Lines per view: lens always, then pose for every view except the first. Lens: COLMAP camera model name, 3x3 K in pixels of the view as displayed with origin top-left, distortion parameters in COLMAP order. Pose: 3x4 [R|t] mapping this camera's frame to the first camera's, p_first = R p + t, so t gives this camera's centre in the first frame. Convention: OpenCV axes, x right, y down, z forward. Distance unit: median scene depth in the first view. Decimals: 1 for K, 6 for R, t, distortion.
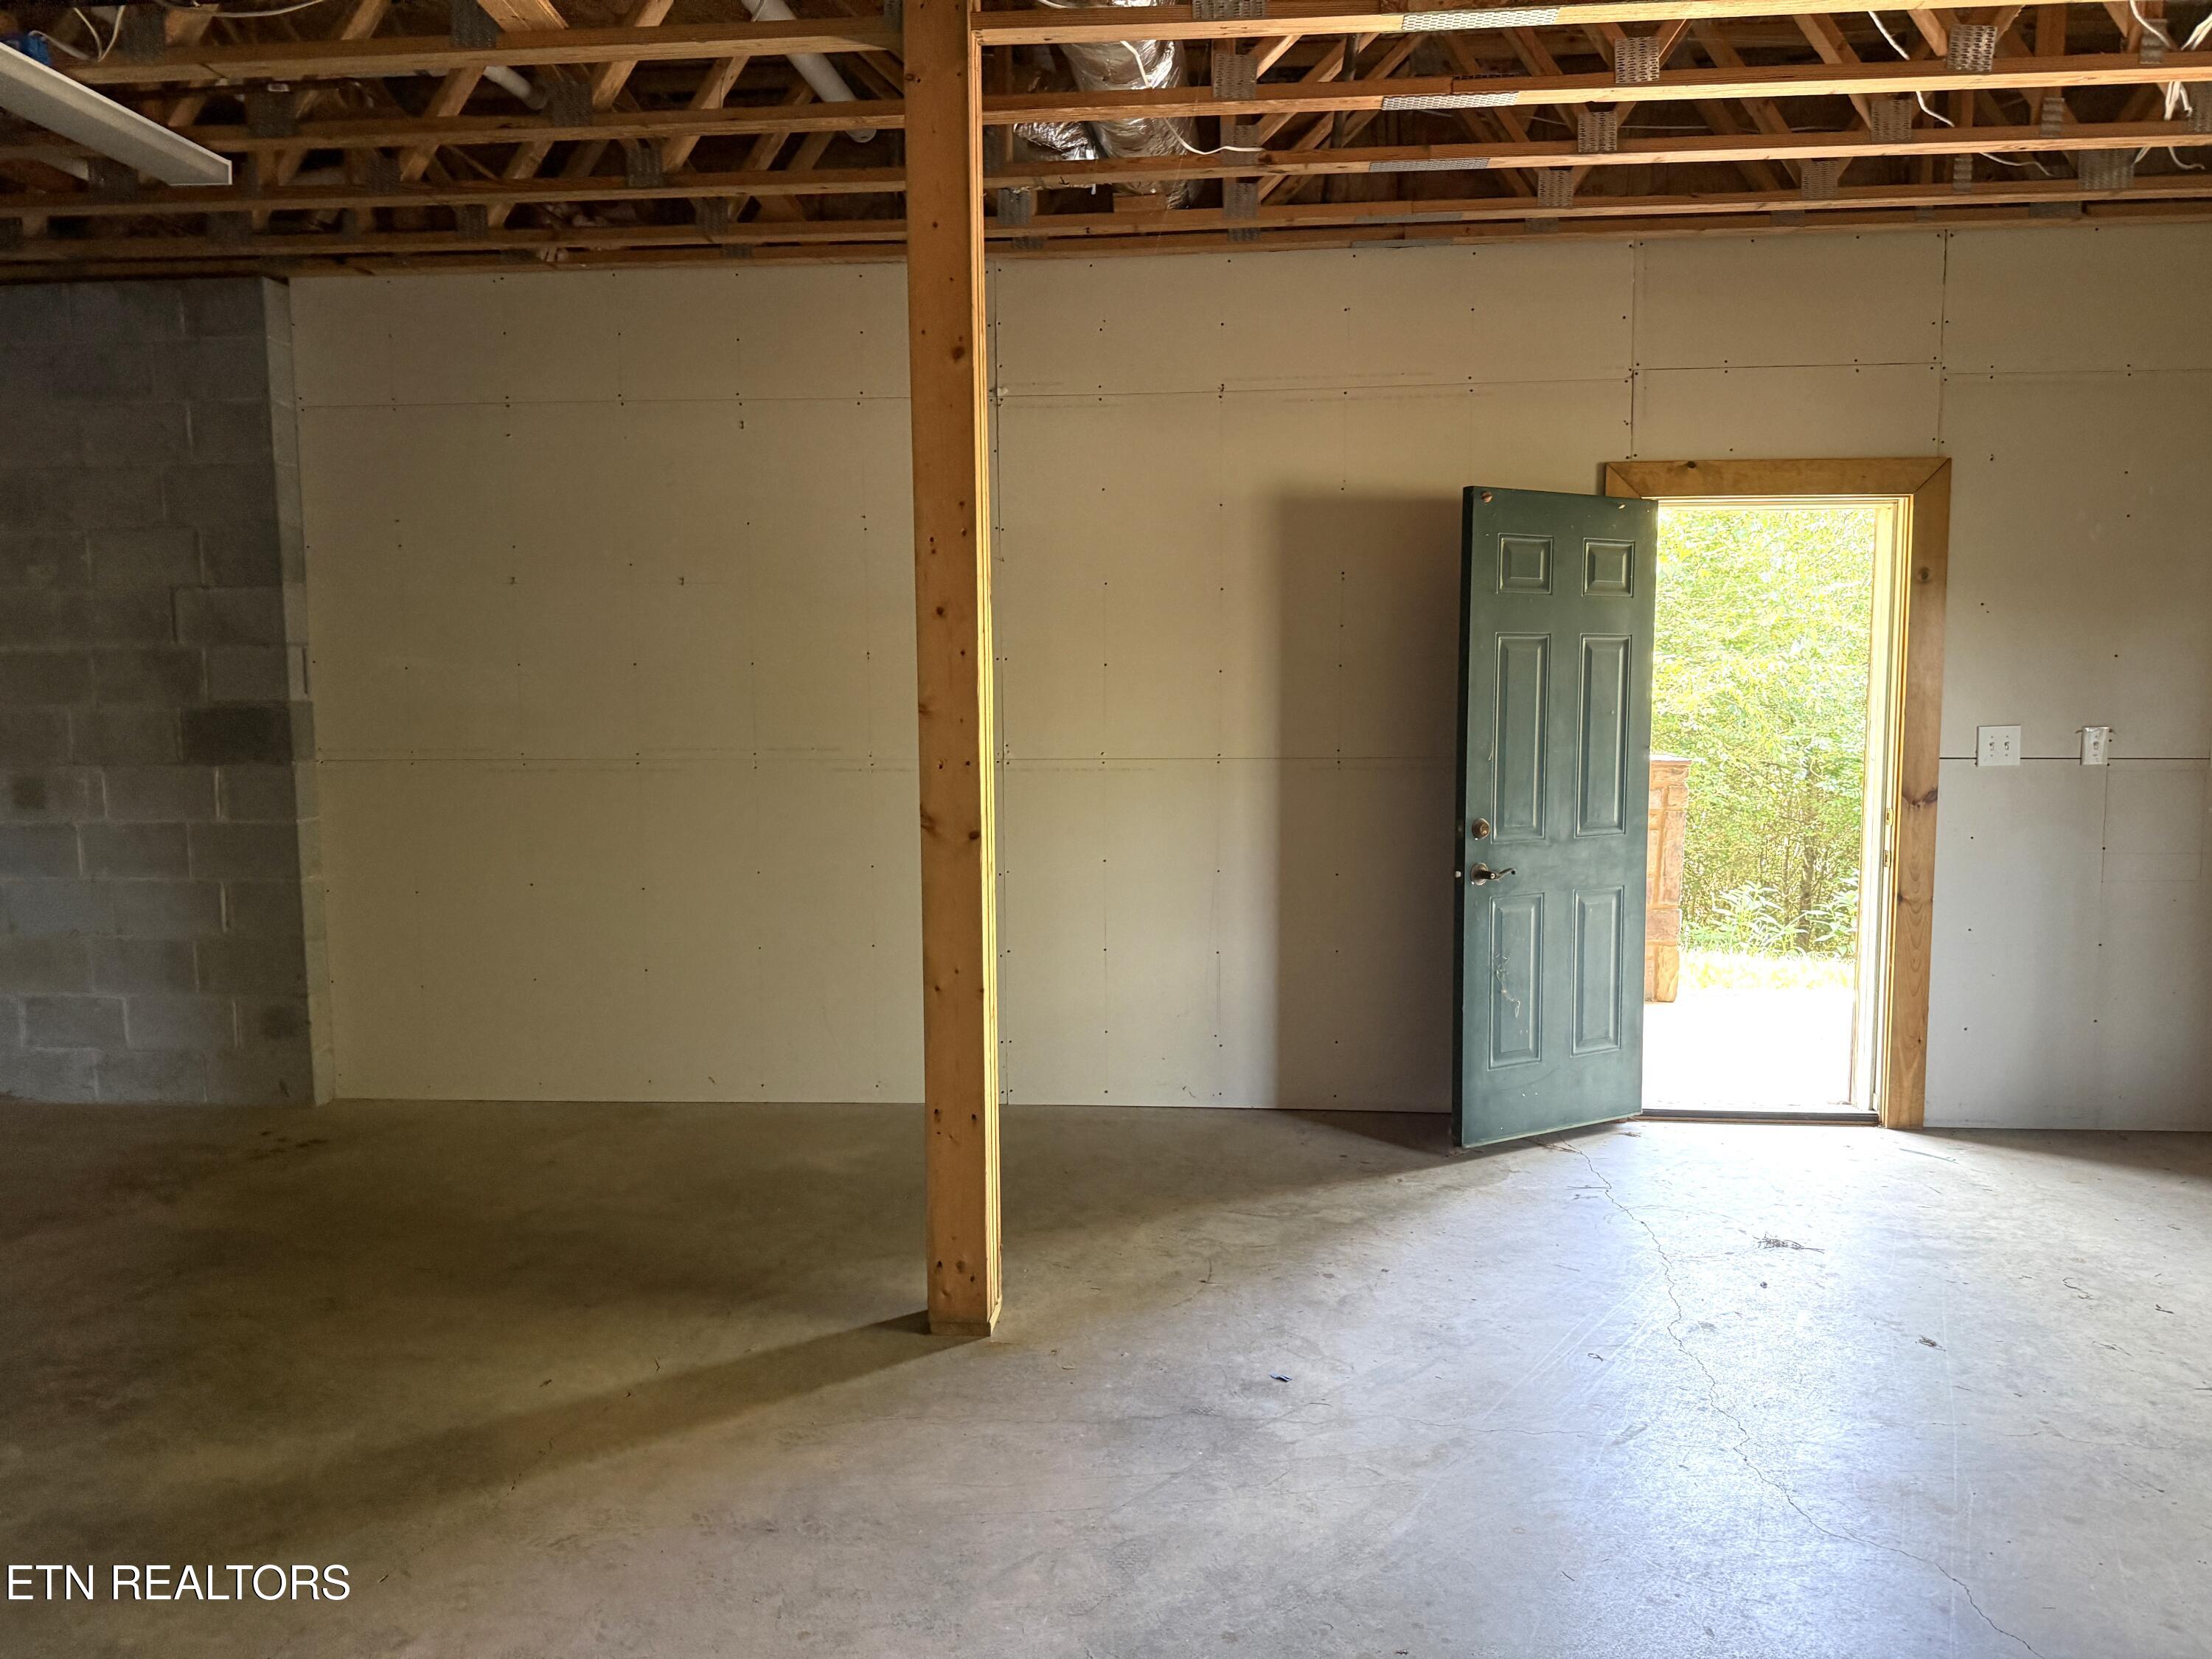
lens RADIAL K [[1563.5, 0, 1111.1], [0, 1563.5, 828.0], [0, 0, 1]] dist [0.000739, -0.007850]
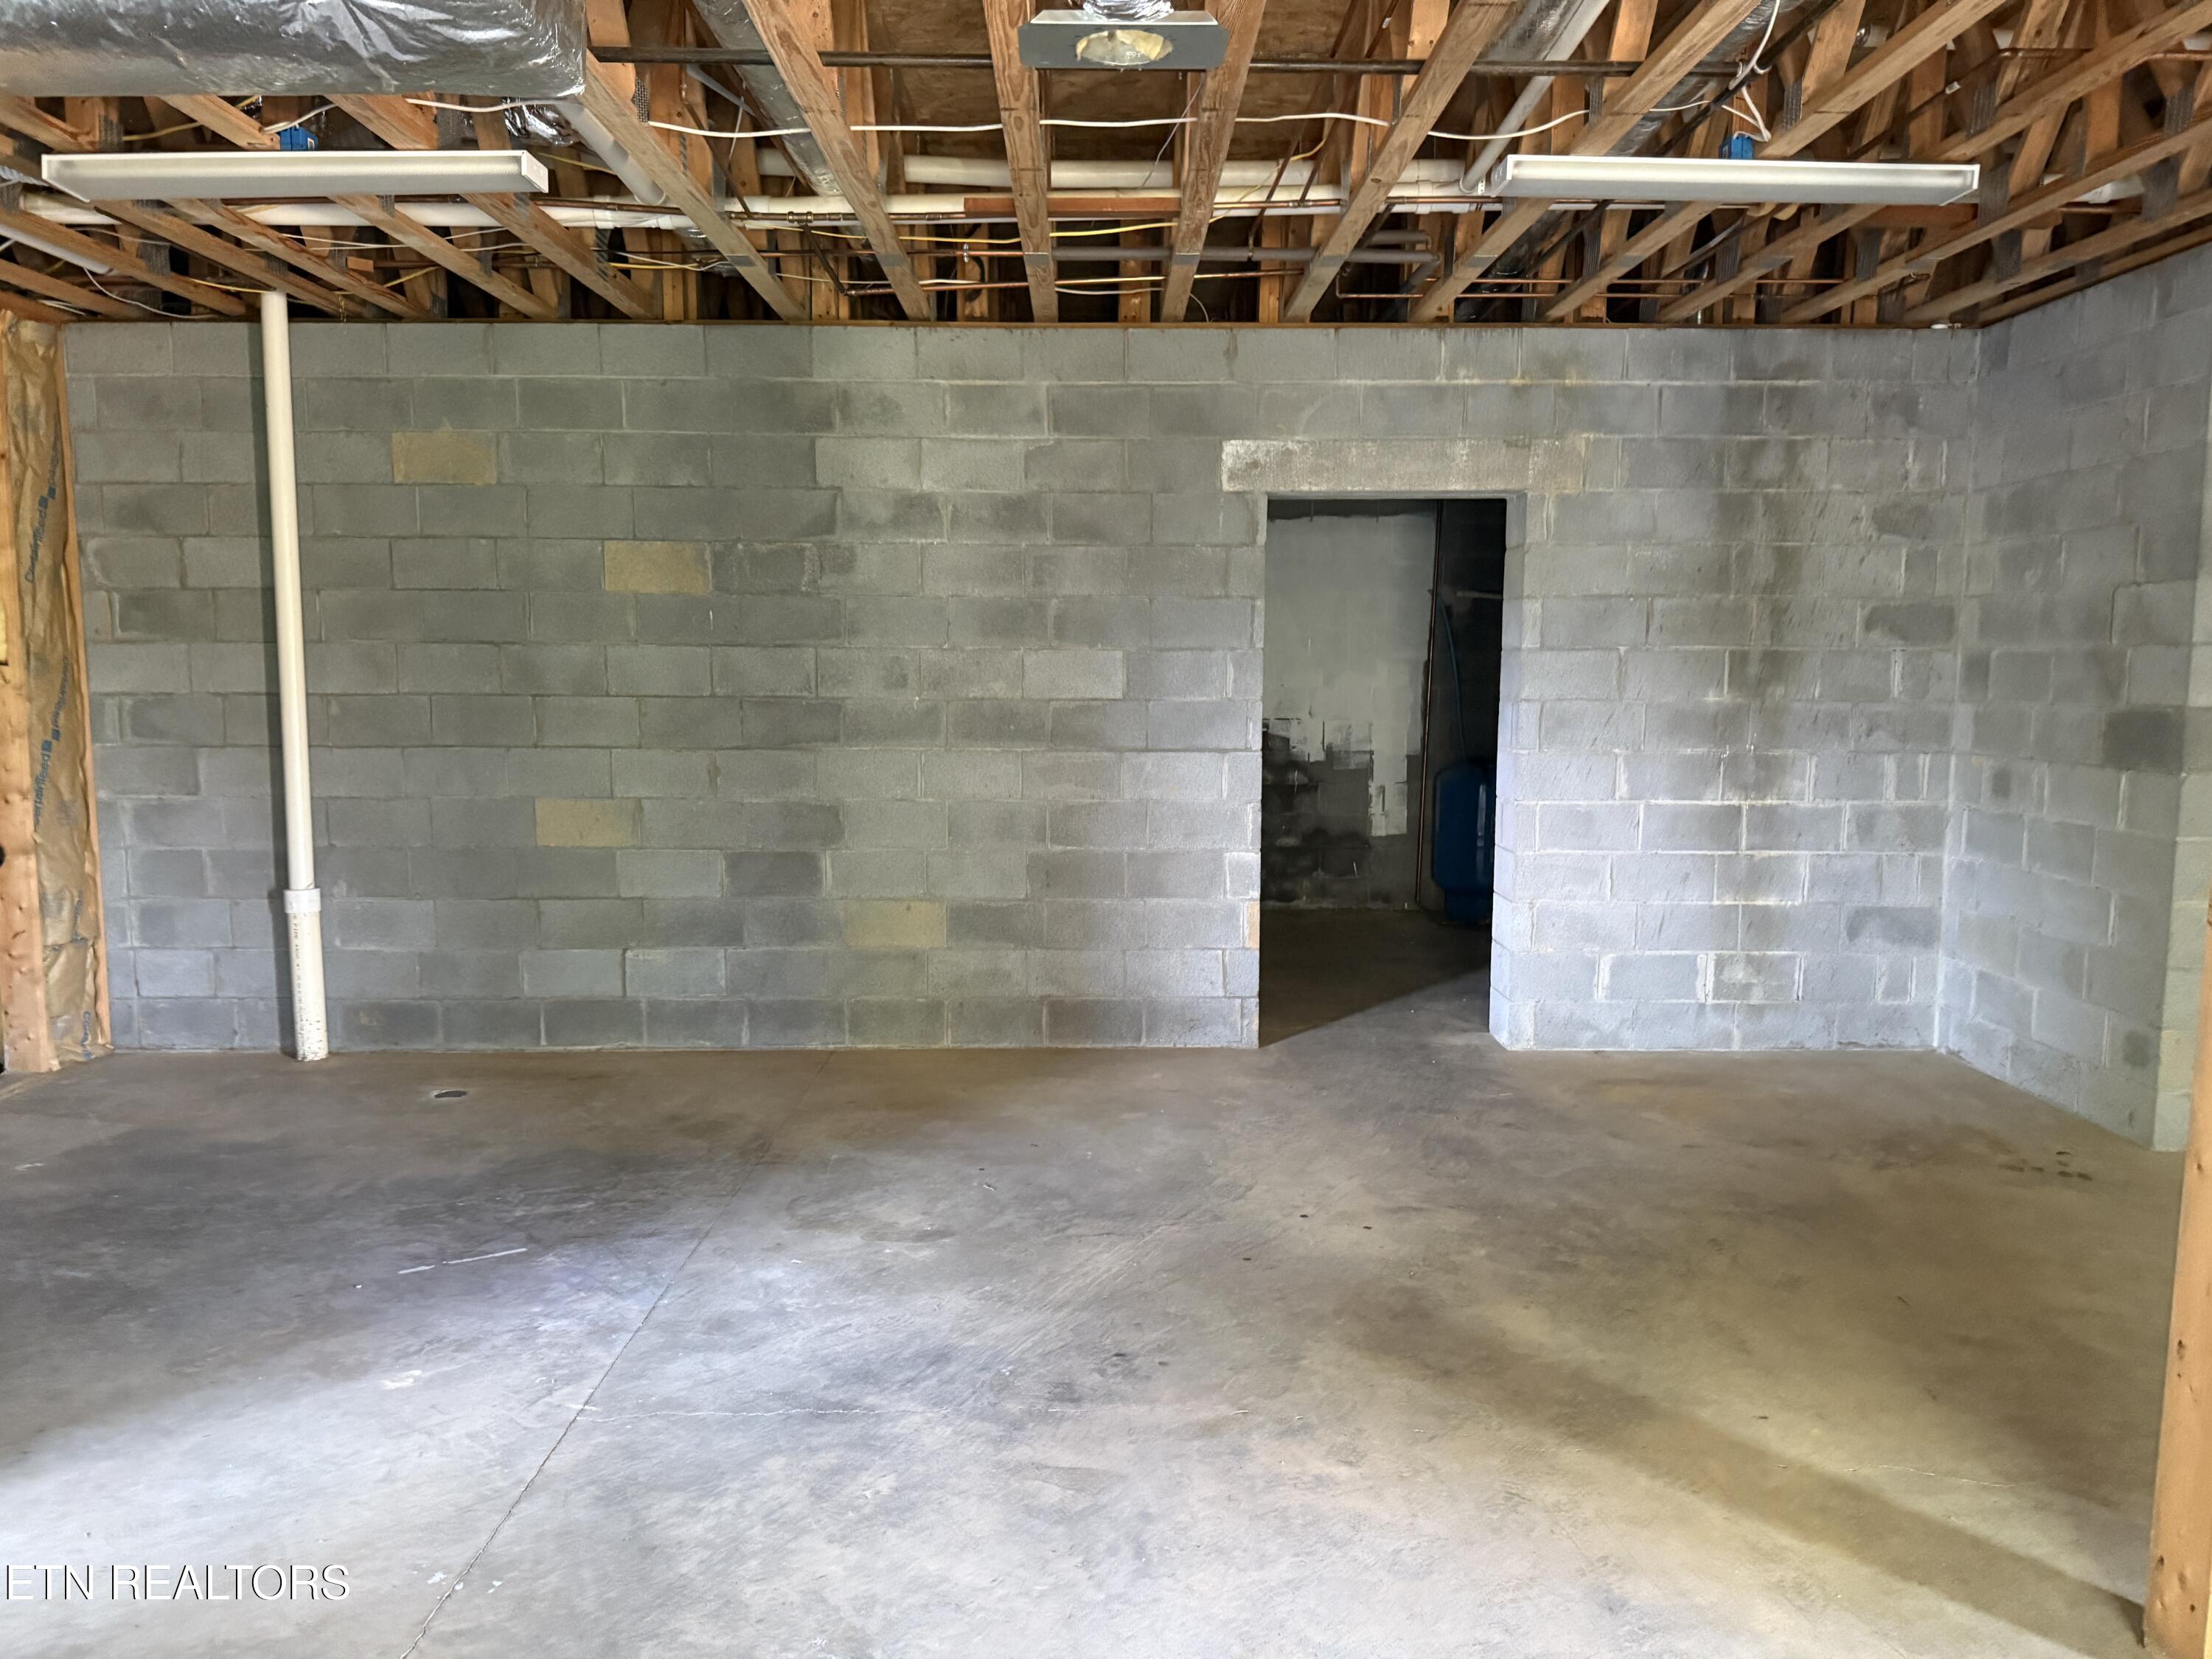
lens RADIAL K [[1547.2, 0, 1102.8], [0, 1547.2, 836.8], [0, 0, 1]] dist [0.003427, -0.007108]
pose [[0.101334, 0.120430, -0.987536, 0.357608], [-0.105183, 0.988379, 0.109740, -0.044823], [0.989277, 0.092752, 0.112823, 0.324864]]
